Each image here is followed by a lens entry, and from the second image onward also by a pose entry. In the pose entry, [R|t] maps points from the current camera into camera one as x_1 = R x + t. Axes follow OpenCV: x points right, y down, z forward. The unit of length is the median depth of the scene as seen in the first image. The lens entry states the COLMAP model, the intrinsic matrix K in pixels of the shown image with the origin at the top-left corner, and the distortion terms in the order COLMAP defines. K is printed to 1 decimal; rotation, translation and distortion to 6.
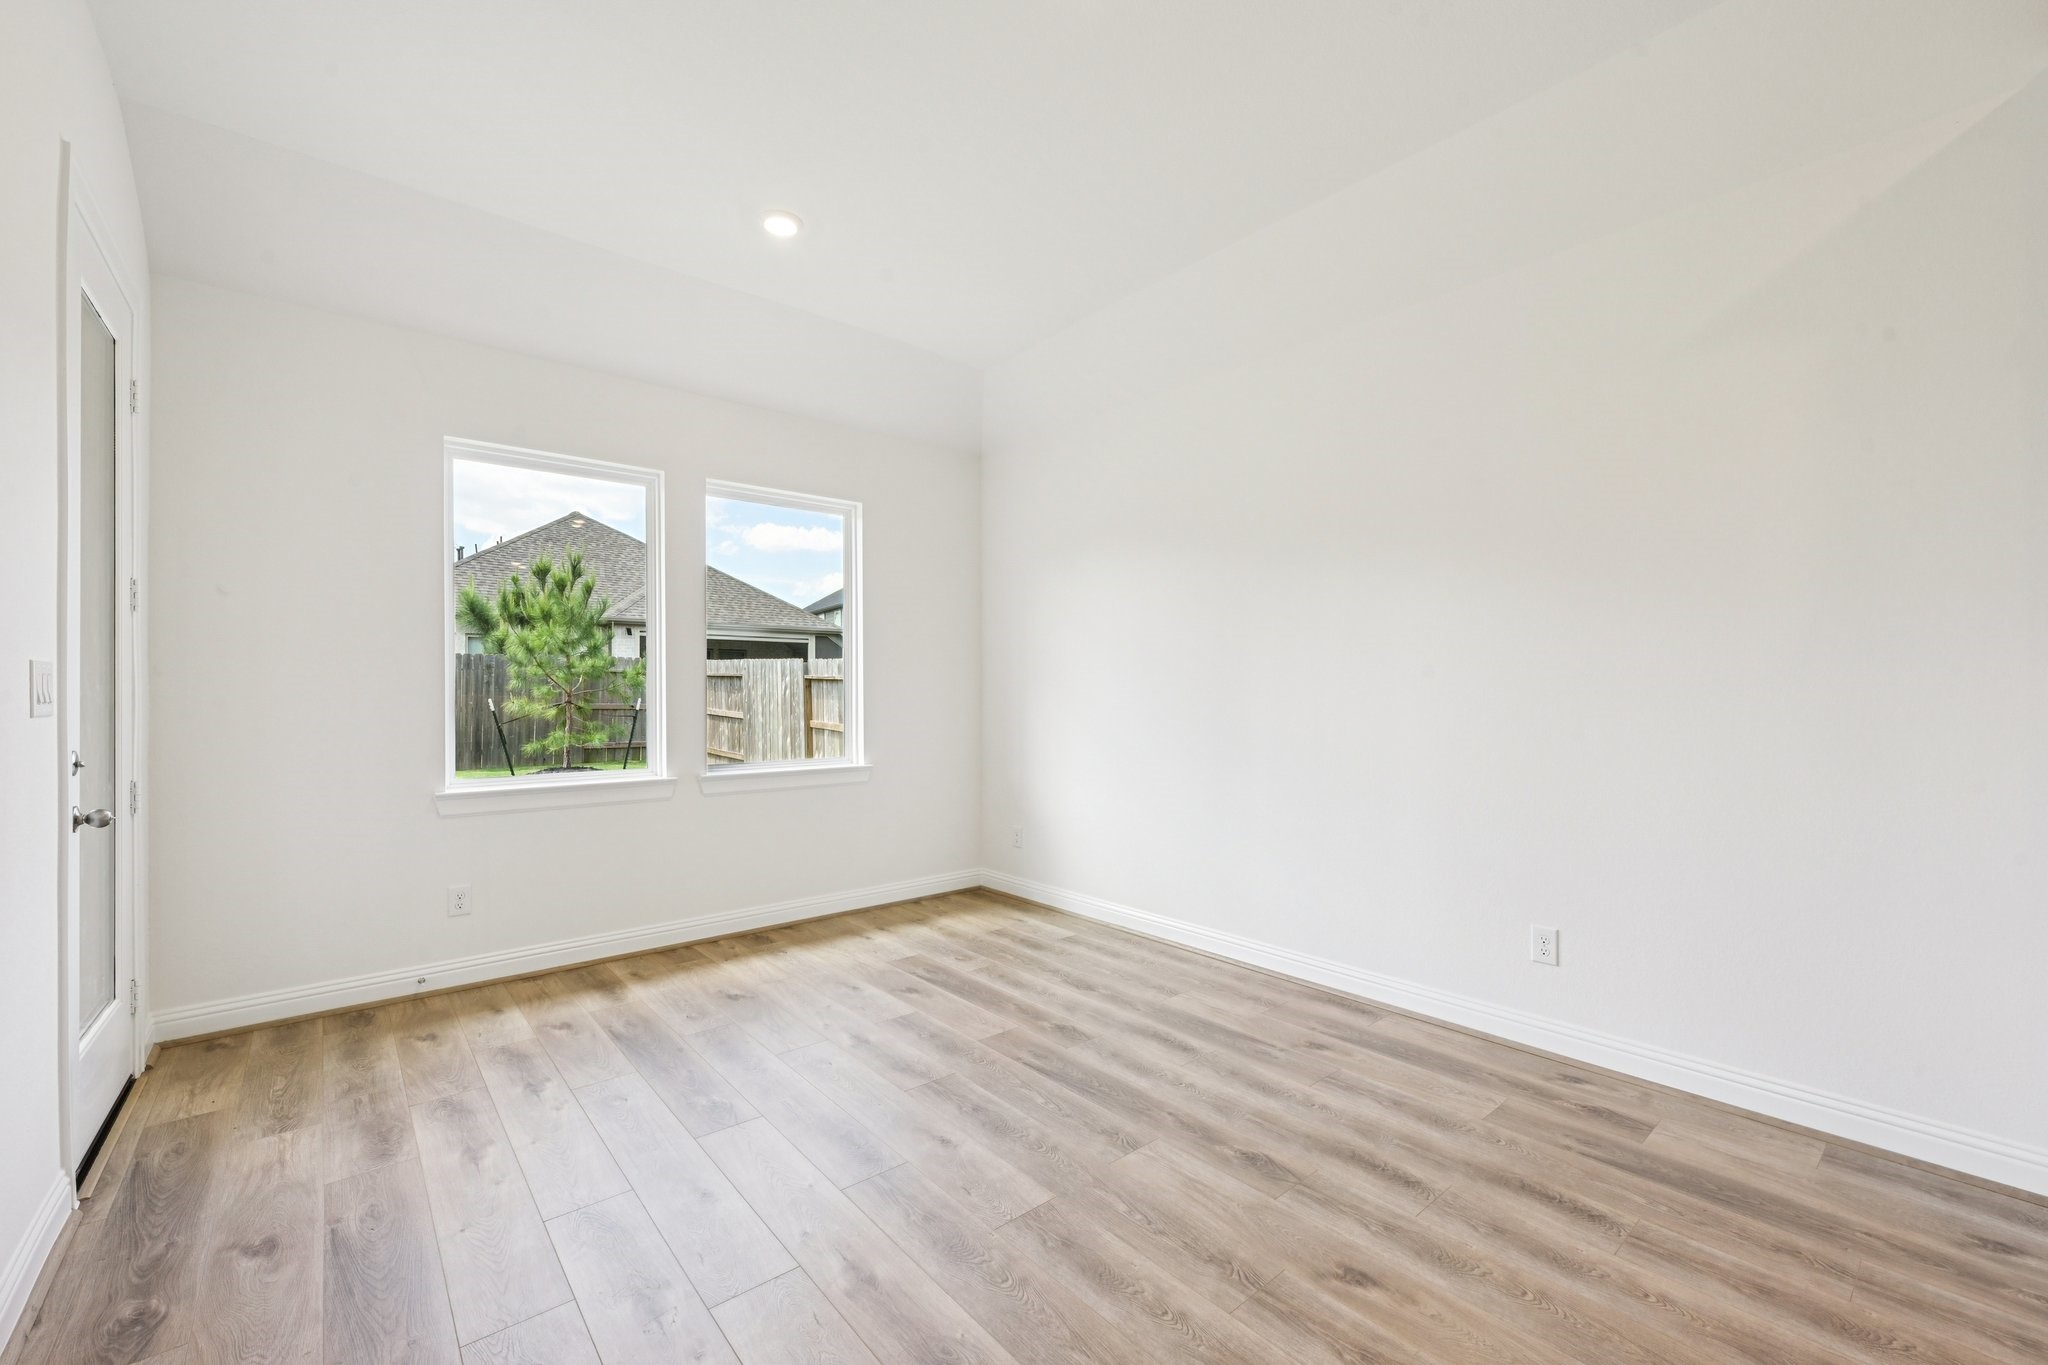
lens RADIAL K [[817.9, 0, 1033.9], [0, 817.9, 691.5], [0, 0, 1]] dist [0.002153, -0.000769]
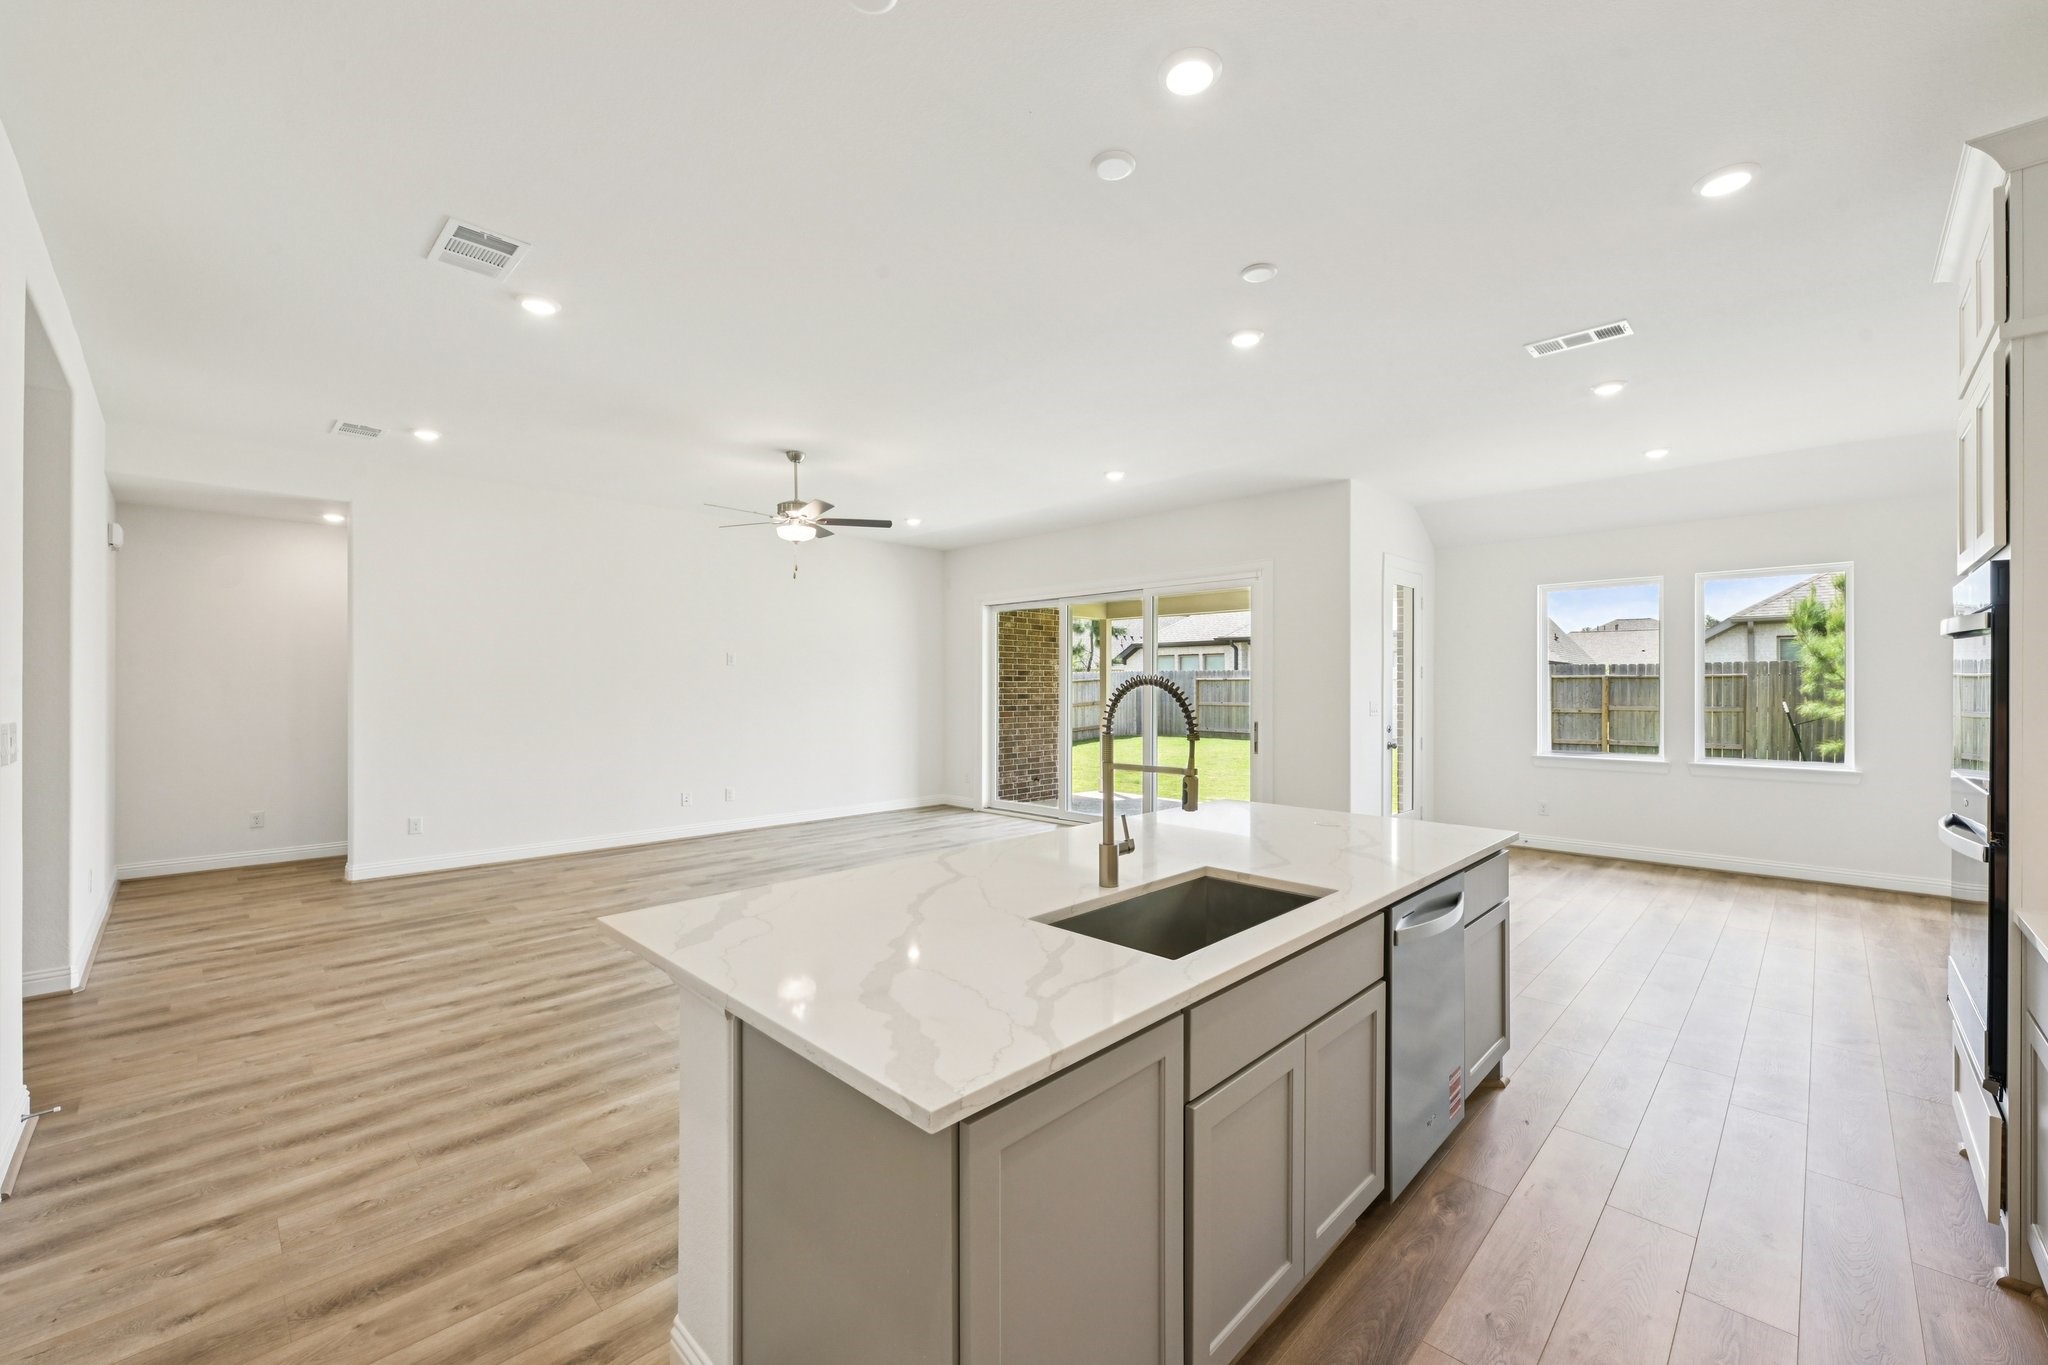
lens RADIAL K [[817.9, 0, 1024.9], [0, 817.9, 686.0], [0, 0, 1]] dist [0.002153, -0.000769]
pose [[0.081670, 0.003201, -0.996654, 1.561122], [0.002370, 0.999991, 0.003406, -0.078980], [0.996657, -0.002640, 0.081661, -0.594185]]
